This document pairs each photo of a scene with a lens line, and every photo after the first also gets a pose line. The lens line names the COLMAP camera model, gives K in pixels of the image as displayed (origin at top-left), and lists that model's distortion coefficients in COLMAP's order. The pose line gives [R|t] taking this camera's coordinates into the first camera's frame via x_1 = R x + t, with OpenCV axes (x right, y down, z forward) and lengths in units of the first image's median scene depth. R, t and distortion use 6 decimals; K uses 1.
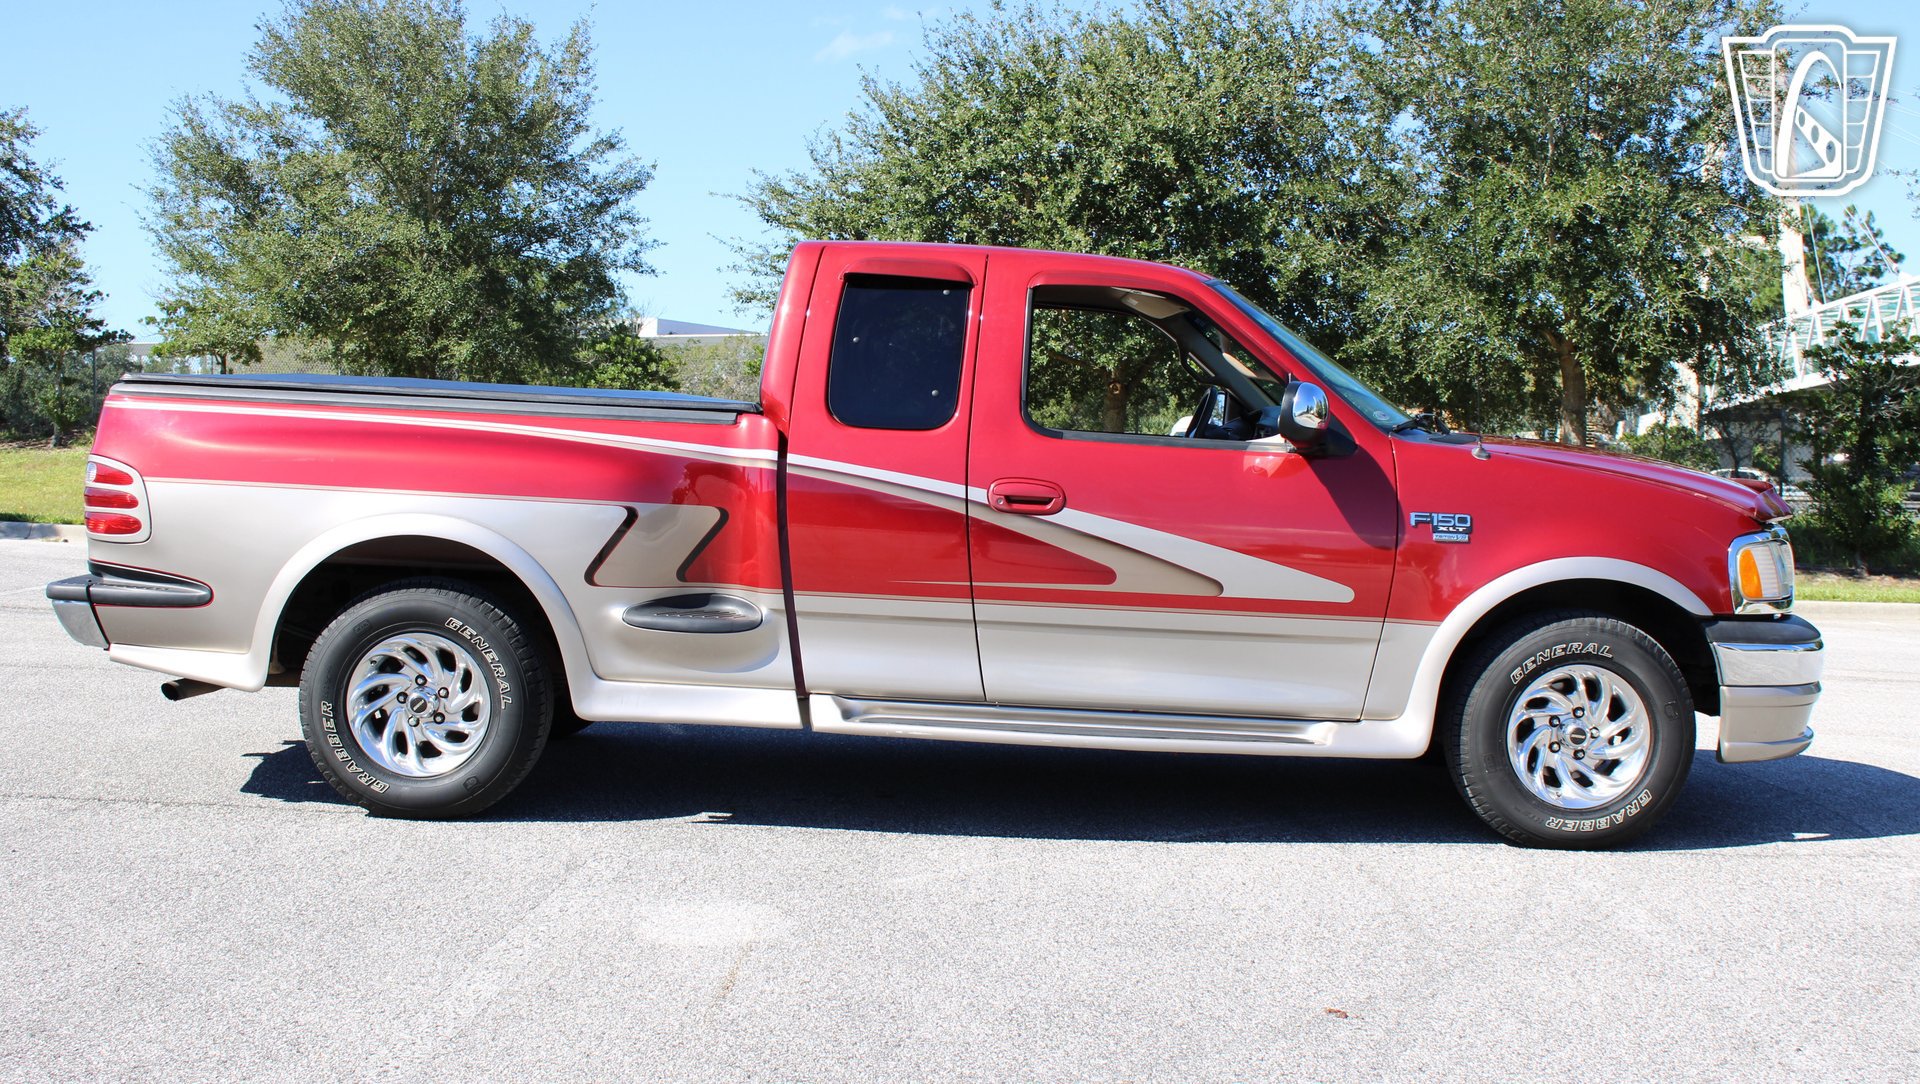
lens RADIAL K [[2028.2, 0, 998.7], [0, 2028.2, 588.4], [0, 0, 1]] dist [-0.055321, 0.000000]
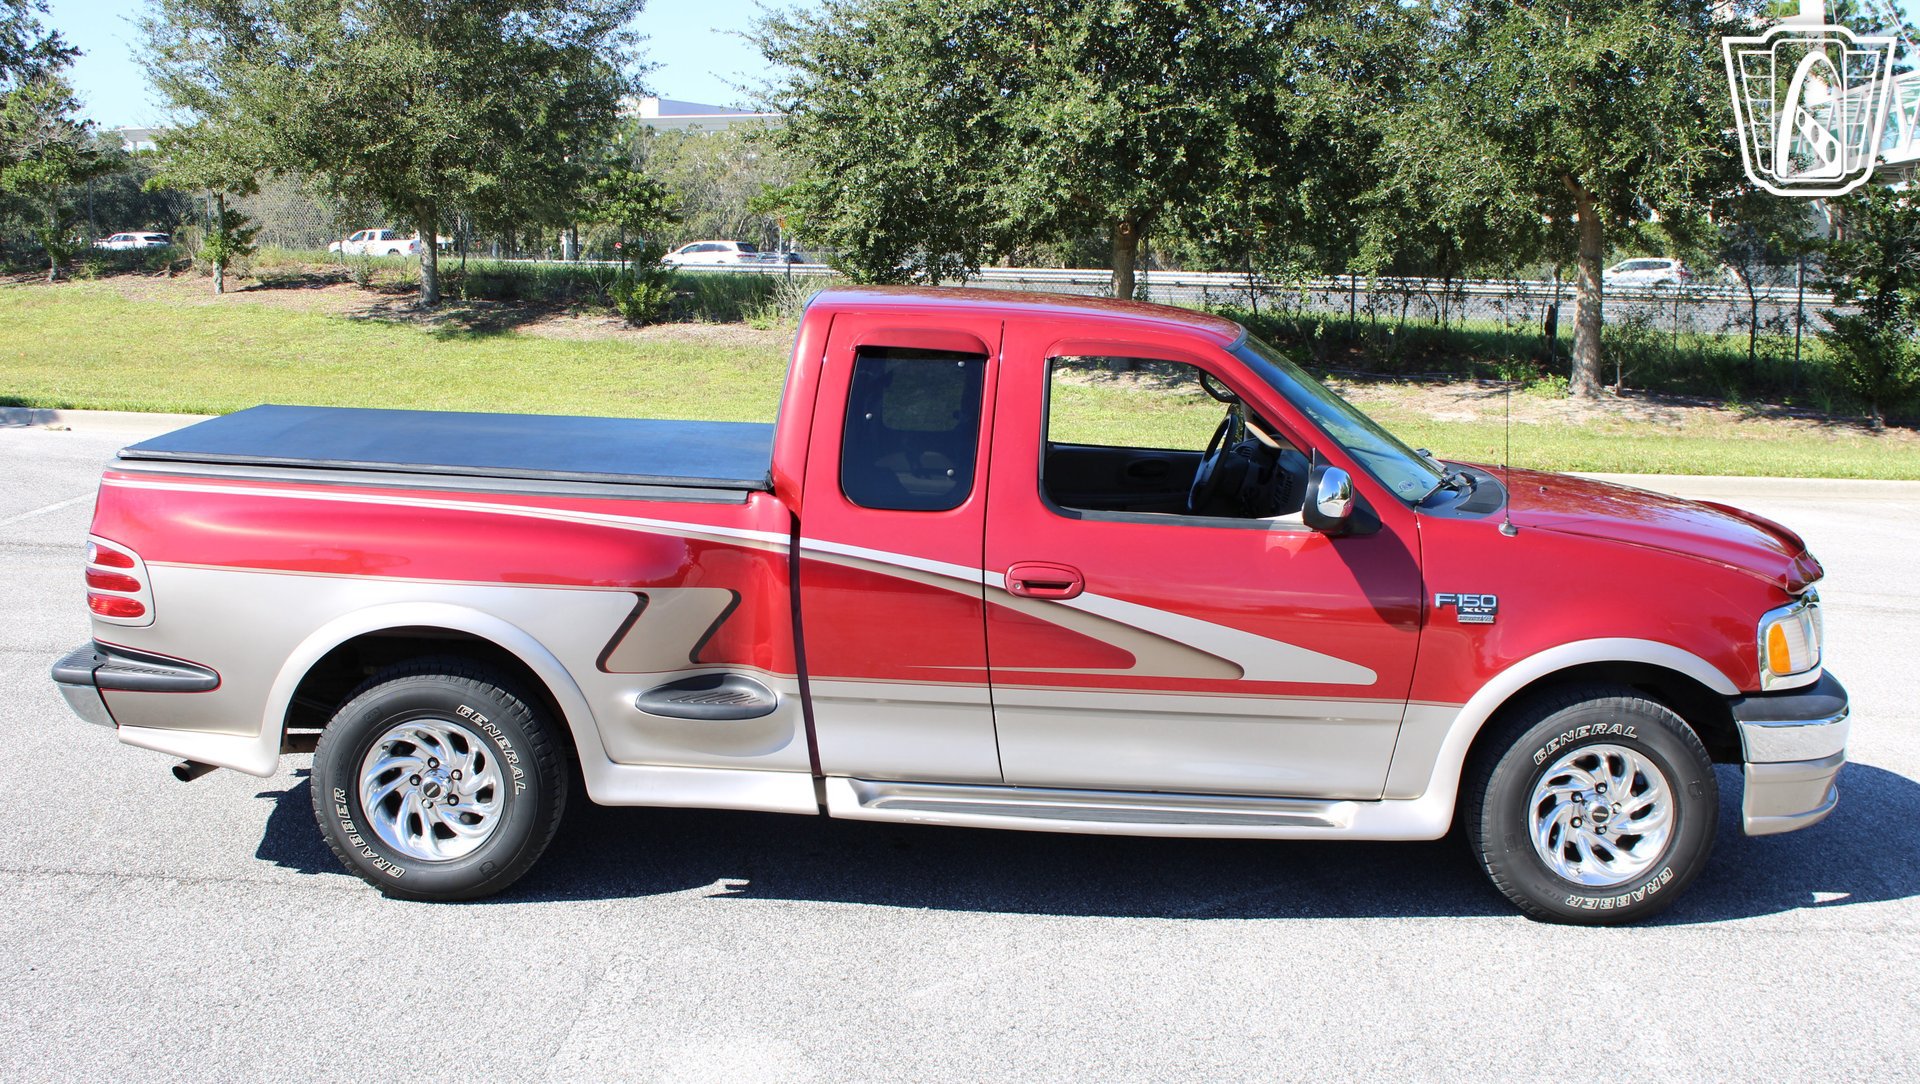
lens RADIAL K [[2028.2, 0, 997.9], [0, 2028.2, 552.1], [0, 0, 1]] dist [-0.055321, 0.000000]
pose [[0.999987, -0.003456, -0.003876, -0.004896], [0.003797, 0.995792, 0.091562, -0.147769], [0.003543, -0.091576, 0.995792, 0.023754]]
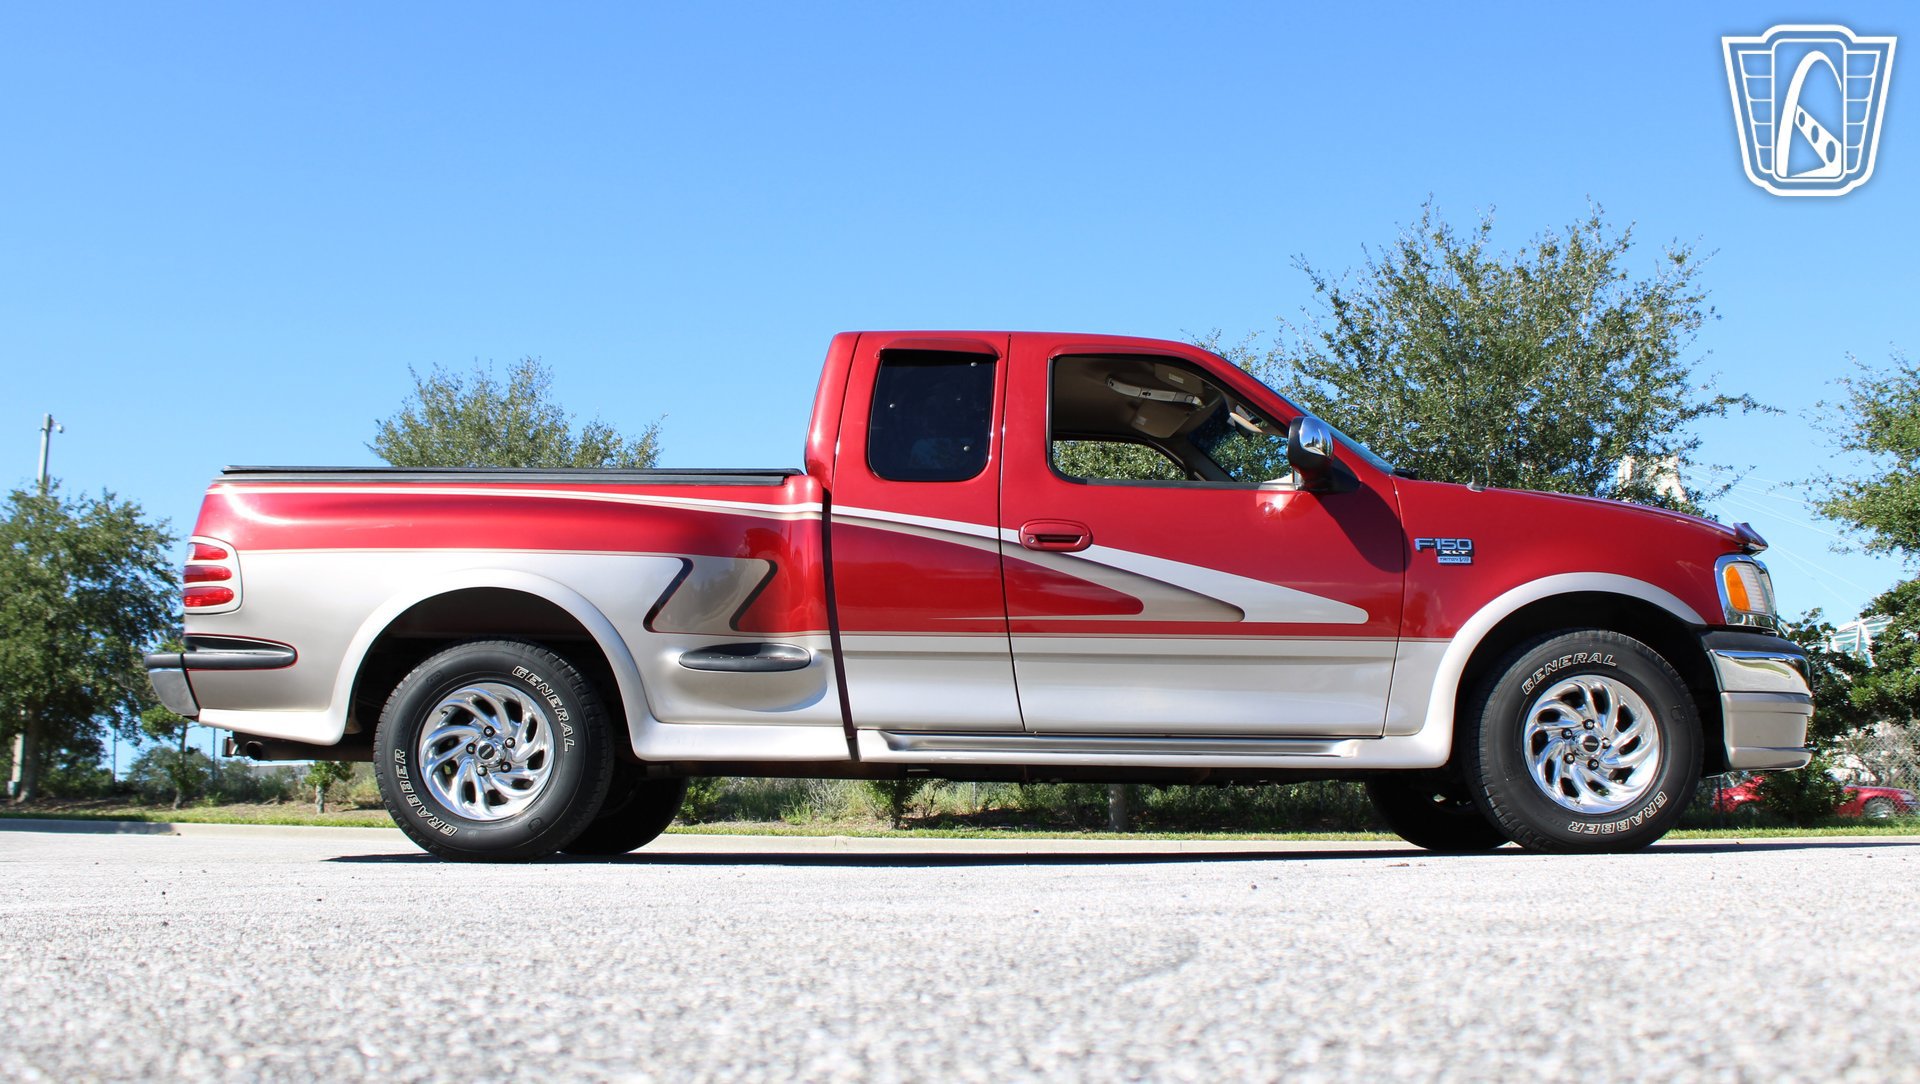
lens RADIAL K [[1795.0, 0, 983.7], [0, 1795.0, 584.3], [0, 0, 1]] dist [-0.077963, 0.000000]
pose [[0.999242, -0.037317, -0.011055, -0.014489], [0.034516, 0.980920, -0.191325, 0.158285], [0.017984, 0.190799, 0.981464, 0.074401]]
